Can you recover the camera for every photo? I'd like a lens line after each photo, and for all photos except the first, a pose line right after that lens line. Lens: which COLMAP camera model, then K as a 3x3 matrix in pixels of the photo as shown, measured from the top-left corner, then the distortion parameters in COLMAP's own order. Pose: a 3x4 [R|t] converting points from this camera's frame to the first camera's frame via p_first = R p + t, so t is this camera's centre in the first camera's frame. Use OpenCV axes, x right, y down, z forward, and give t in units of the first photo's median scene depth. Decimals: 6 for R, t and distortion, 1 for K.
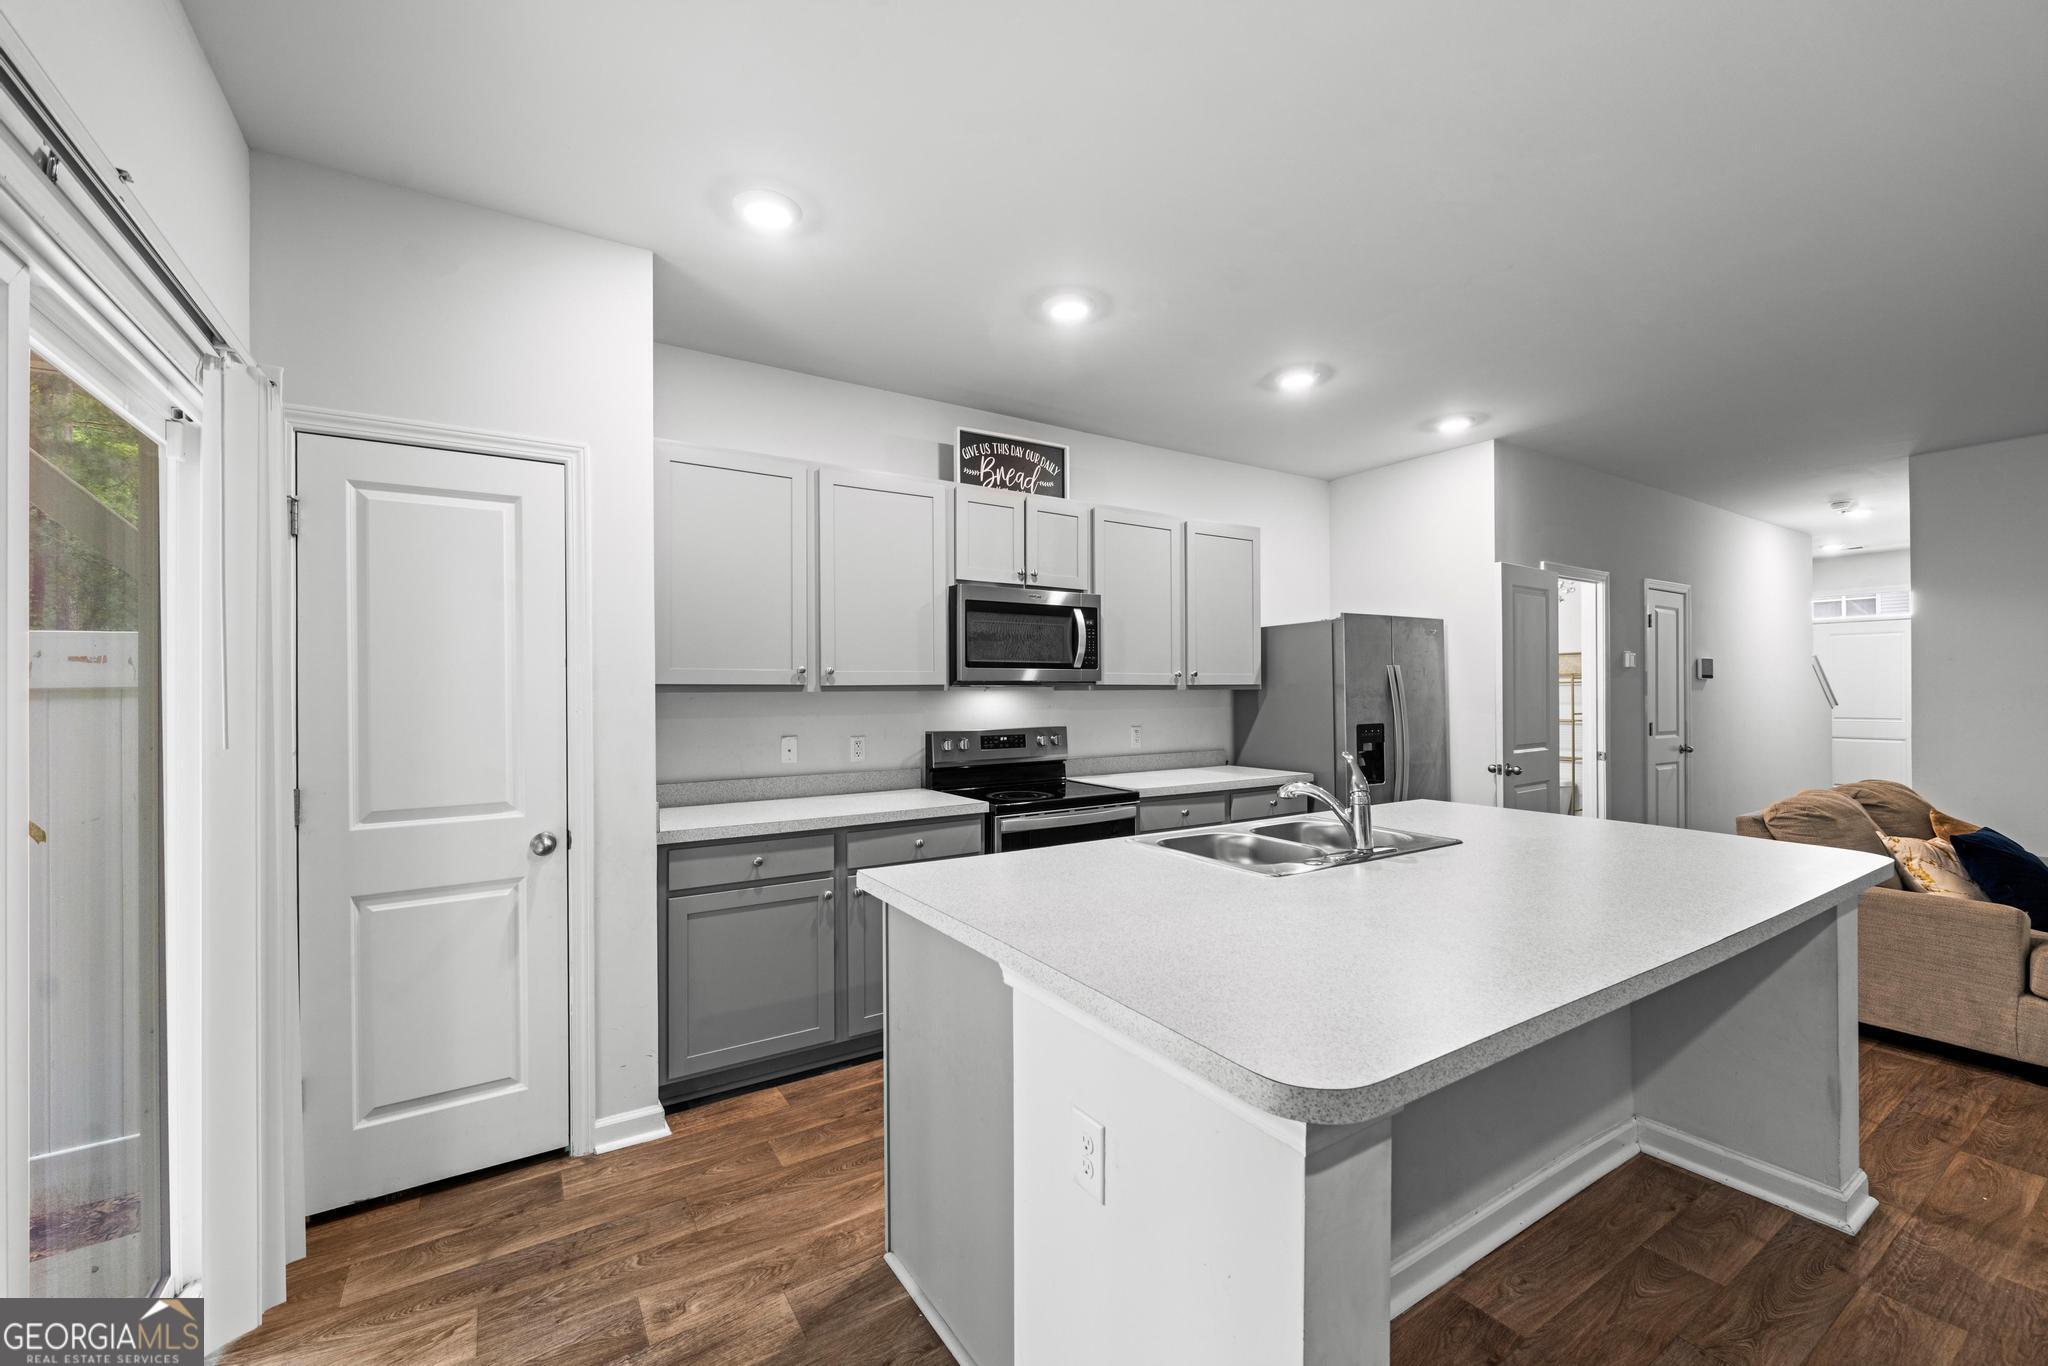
lens RADIAL K [[824.8, 0, 1006.9], [0, 824.8, 682.7], [0, 0, 1]] dist [0.000558, -0.001232]
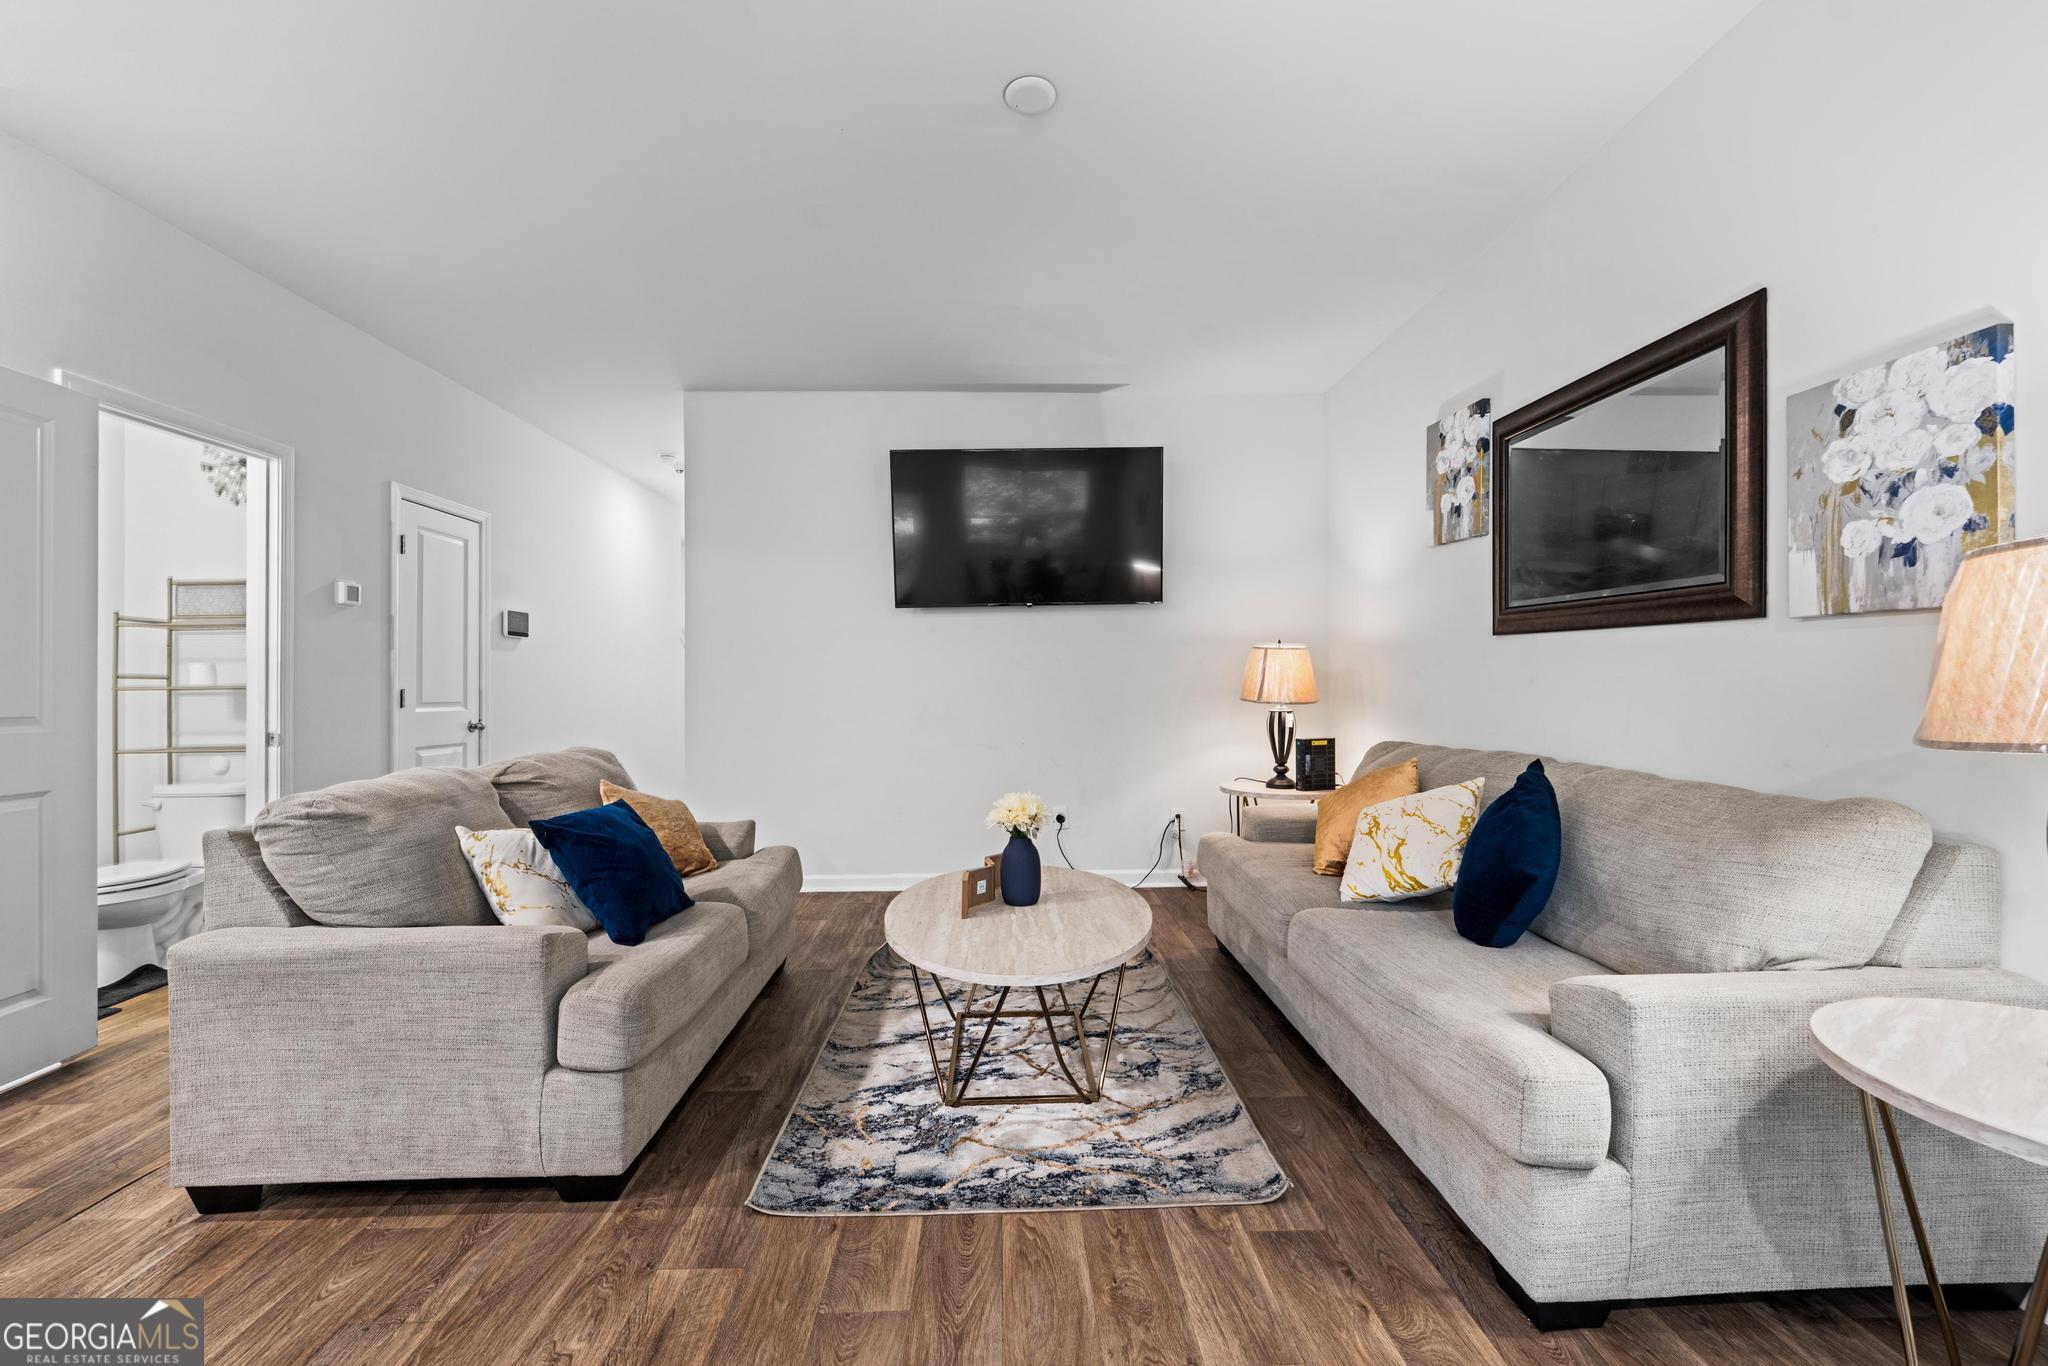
lens RADIAL K [[824.8, 0, 1030.4], [0, 824.8, 680.4], [0, 0, 1]] dist [0.000558, -0.001232]
pose [[0.500909, 0.007328, 0.865469, 0.625630], [-0.003512, 0.999973, -0.006434, 0.061861], [-0.865493, 0.000184, 0.500921, 0.265120]]
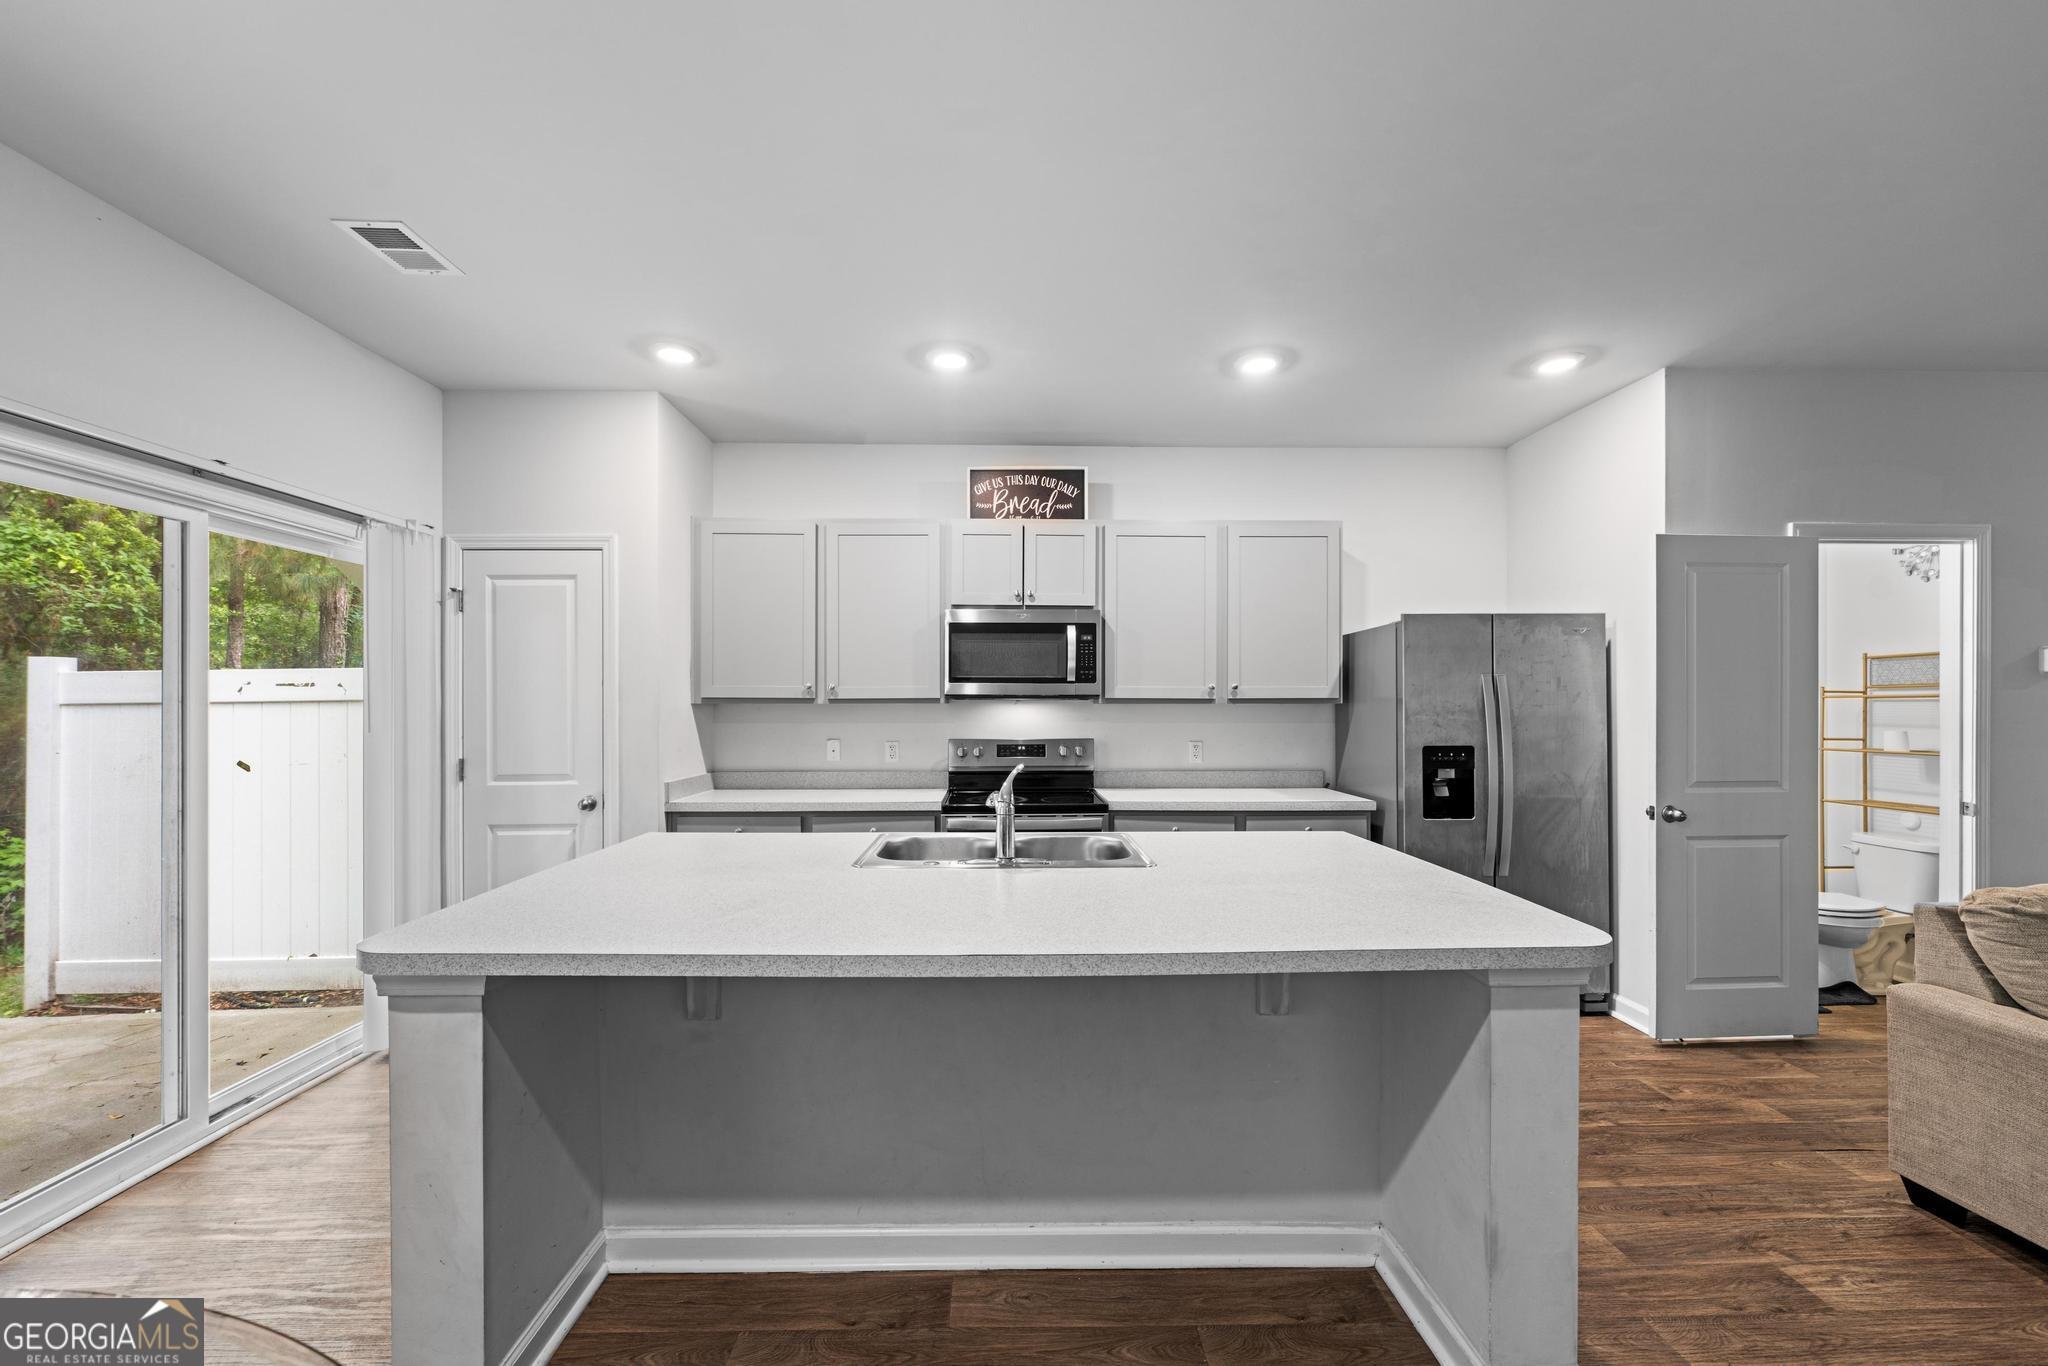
lens RADIAL K [[824.8, 0, 1009.1], [0, 824.8, 703.0], [0, 0, 1]] dist [0.000558, -0.001232]
pose [[0.853267, 0.004194, -0.521458, 0.551338], [0.000341, 0.999963, 0.008602, -0.000553], [0.521475, -0.007518, 0.853234, 0.070240]]
